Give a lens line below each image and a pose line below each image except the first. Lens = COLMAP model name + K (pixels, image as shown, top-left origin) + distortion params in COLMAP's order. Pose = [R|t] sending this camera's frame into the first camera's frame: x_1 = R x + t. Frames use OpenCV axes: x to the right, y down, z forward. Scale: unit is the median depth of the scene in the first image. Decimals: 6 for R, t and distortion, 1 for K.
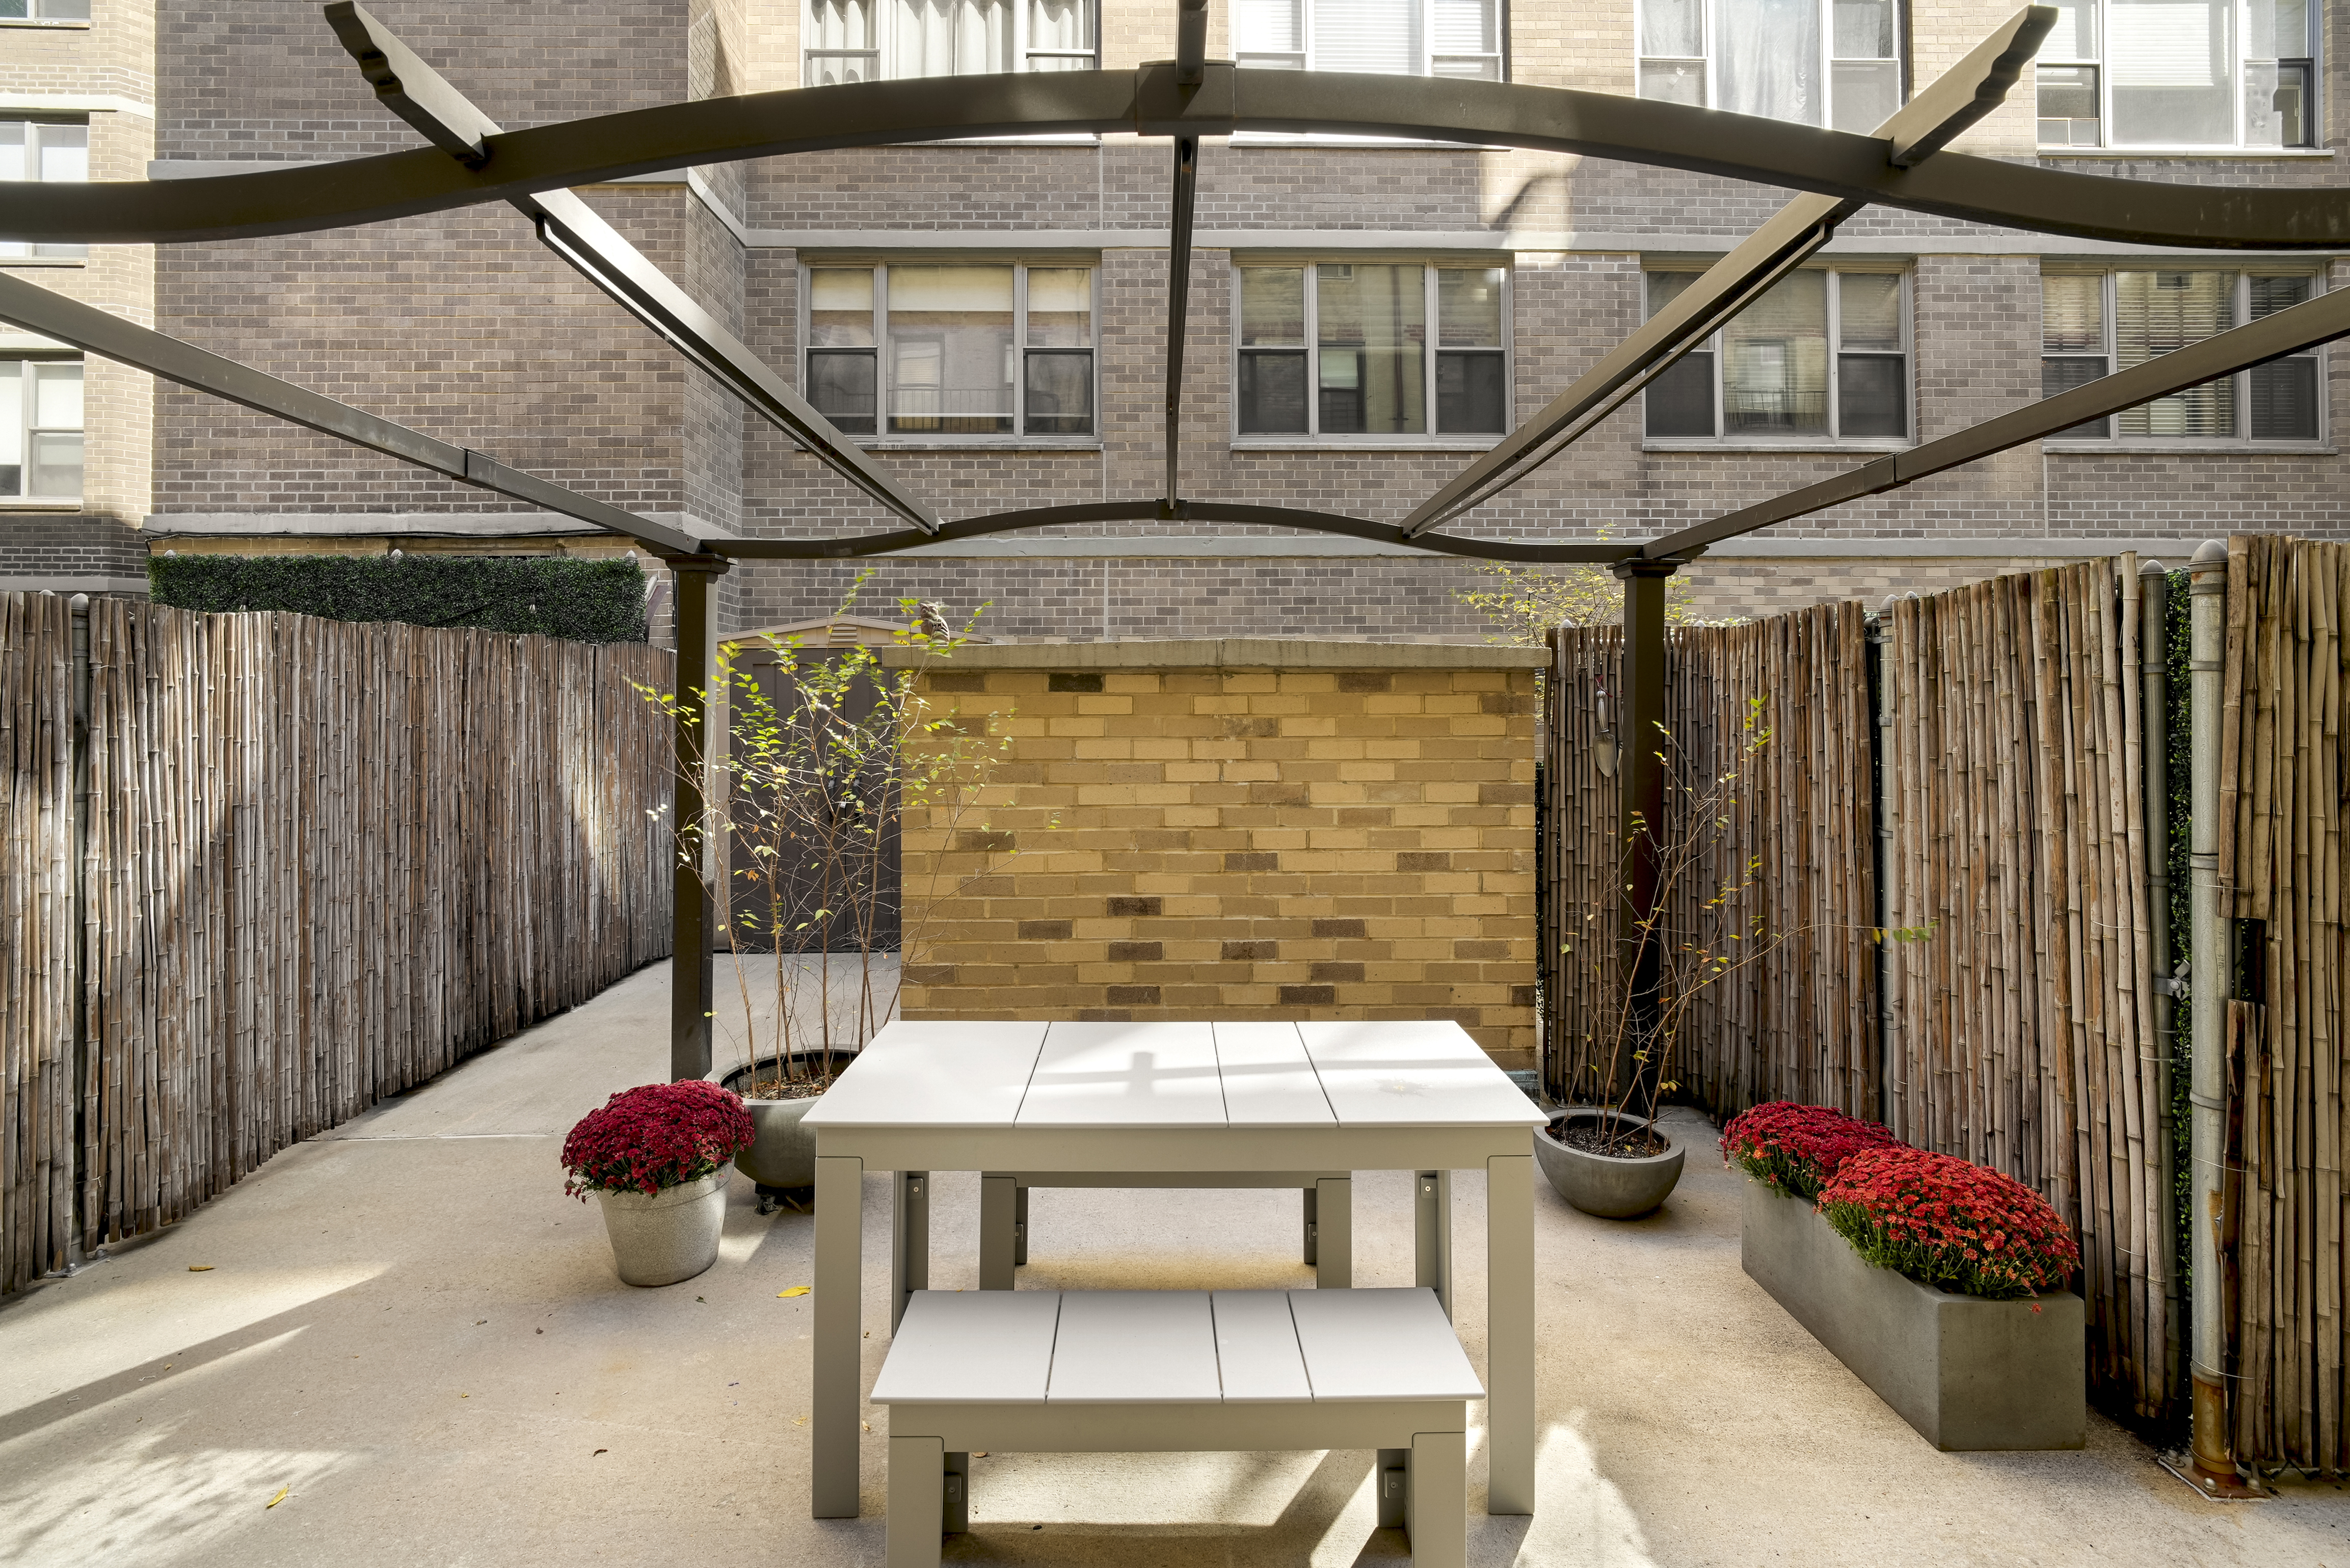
lens RADIAL K [[1106.4, 0, 1174.3], [0, 1106.4, 688.5], [0, 0, 1]] dist [-0.003621, 0.011468]
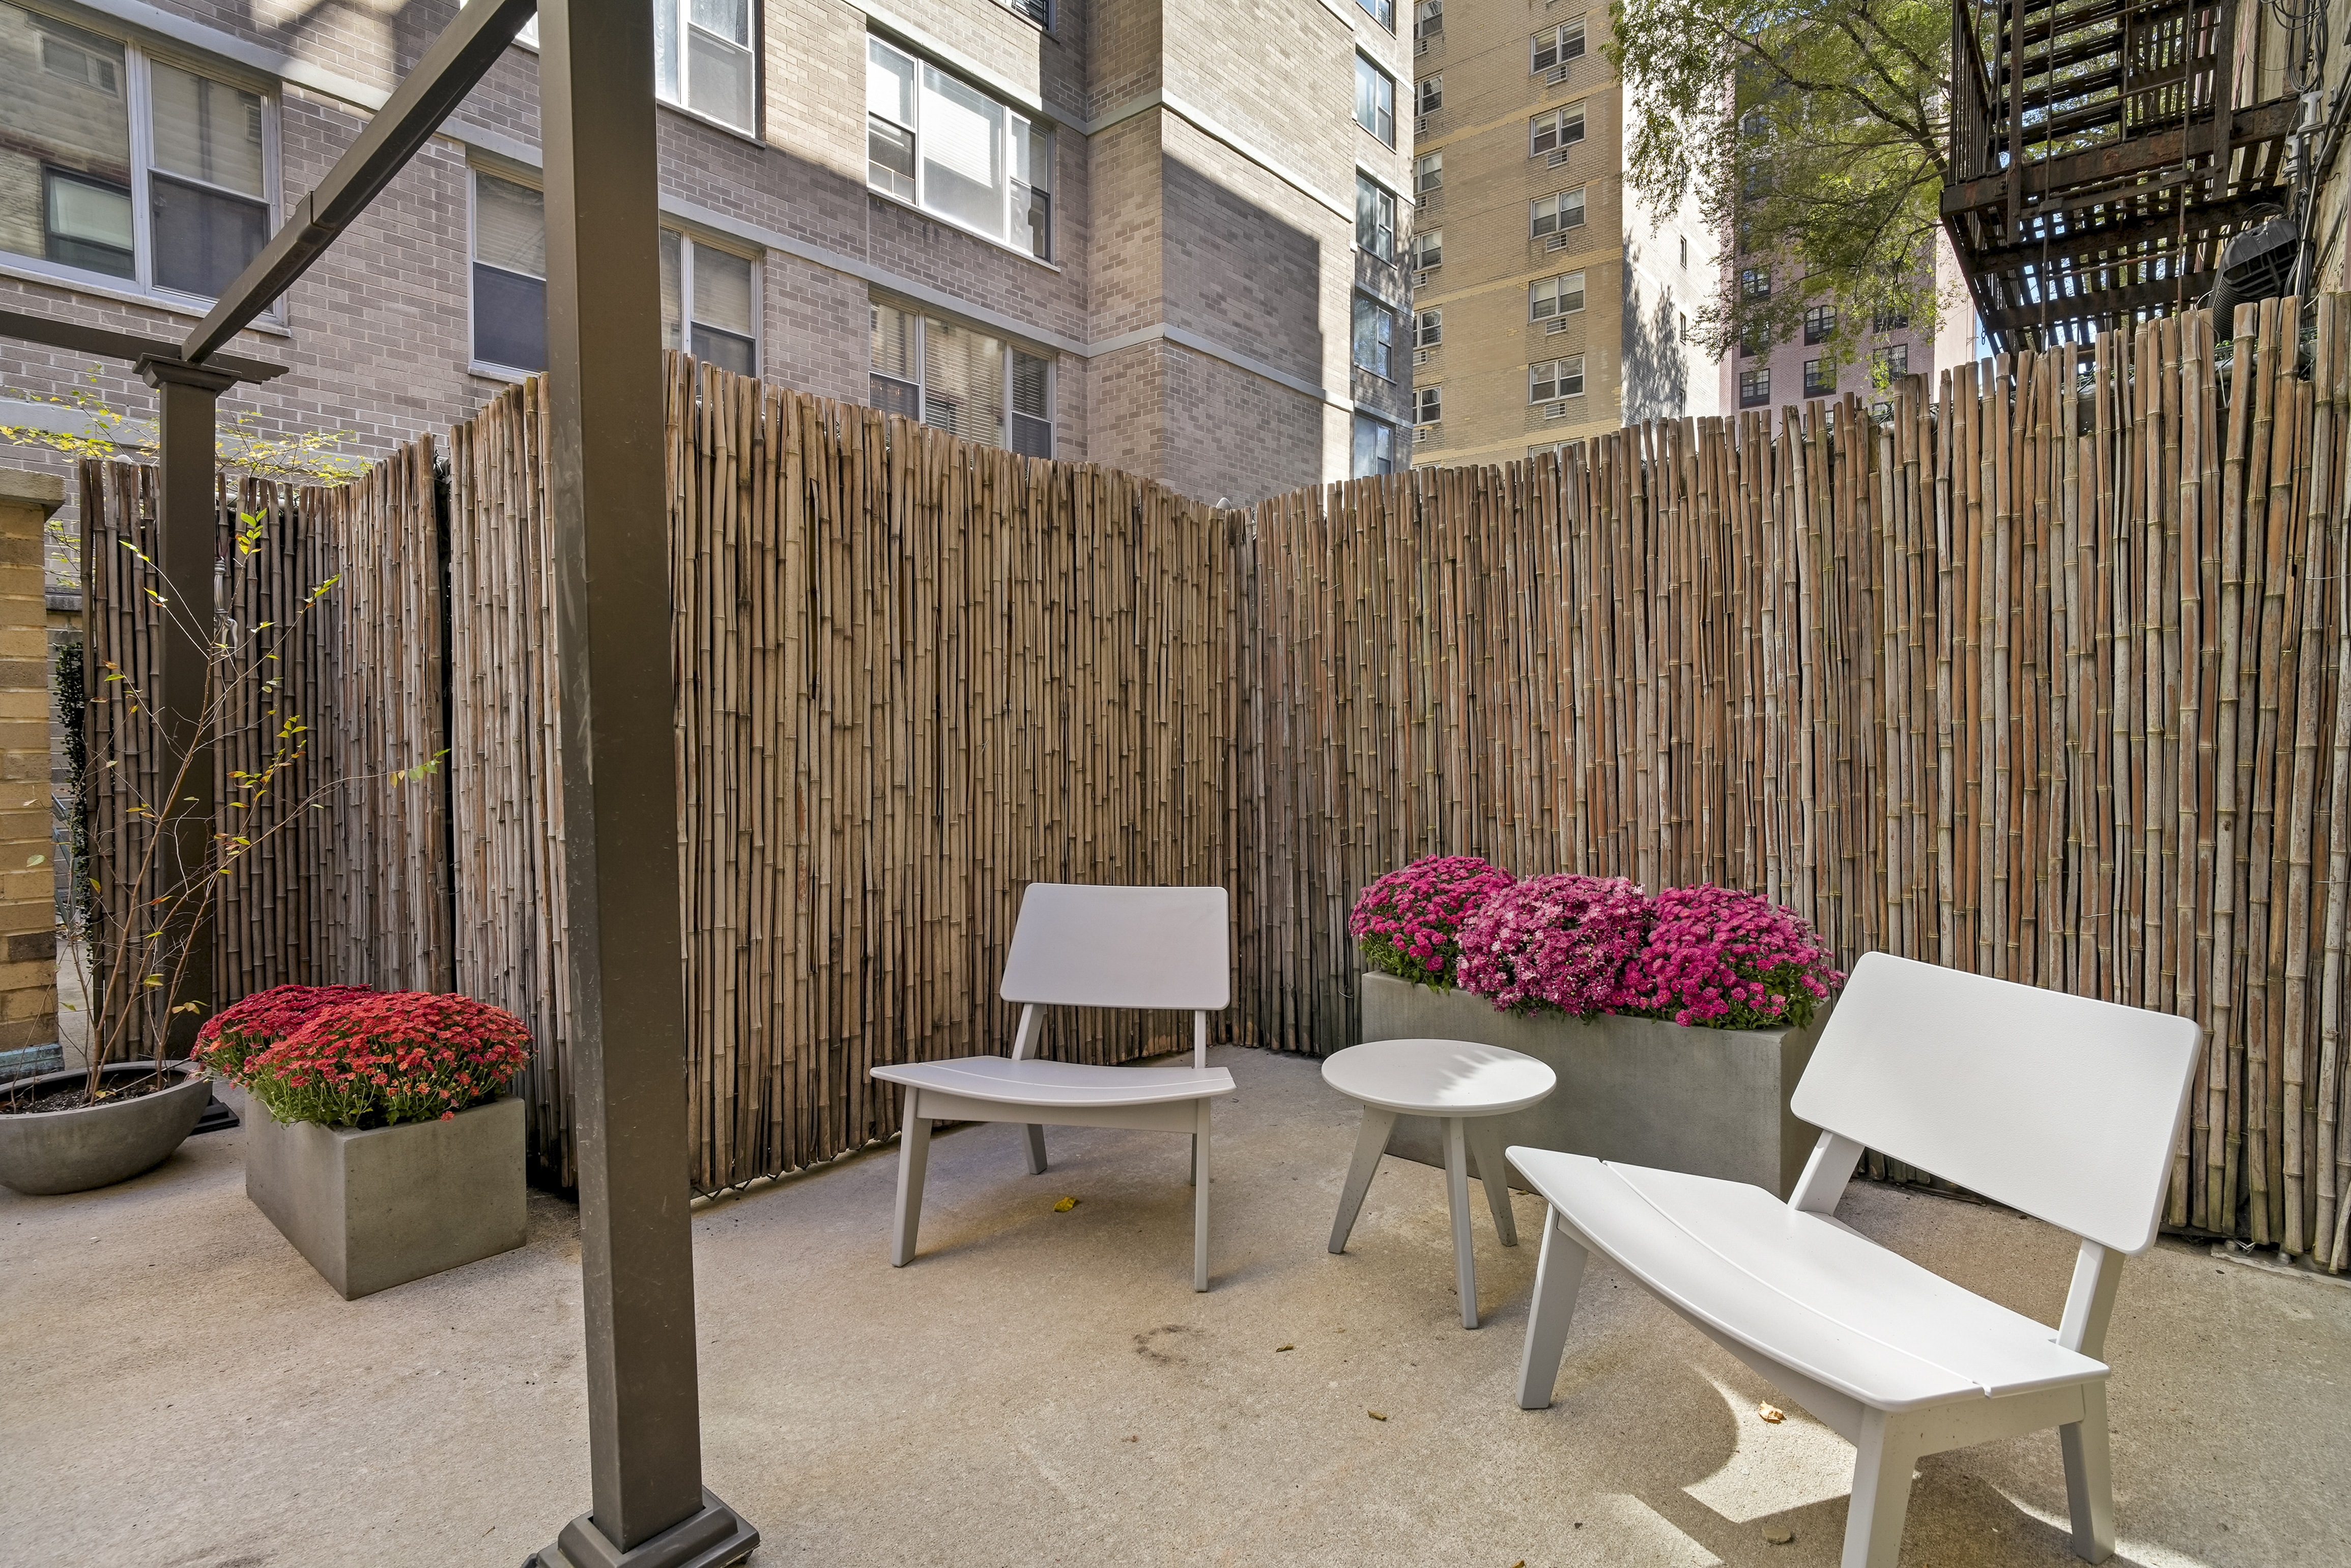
lens RADIAL K [[1127.8, 0, 1175.5], [0, 1127.8, 784.0], [0, 0, 1]] dist [0.001601, 0.000596]
pose [[0.687443, -0.030229, 0.725609, 0.368352], [-0.005092, 0.998908, 0.046439, 0.161712], [-0.726221, -0.035619, 0.686538, -0.078702]]
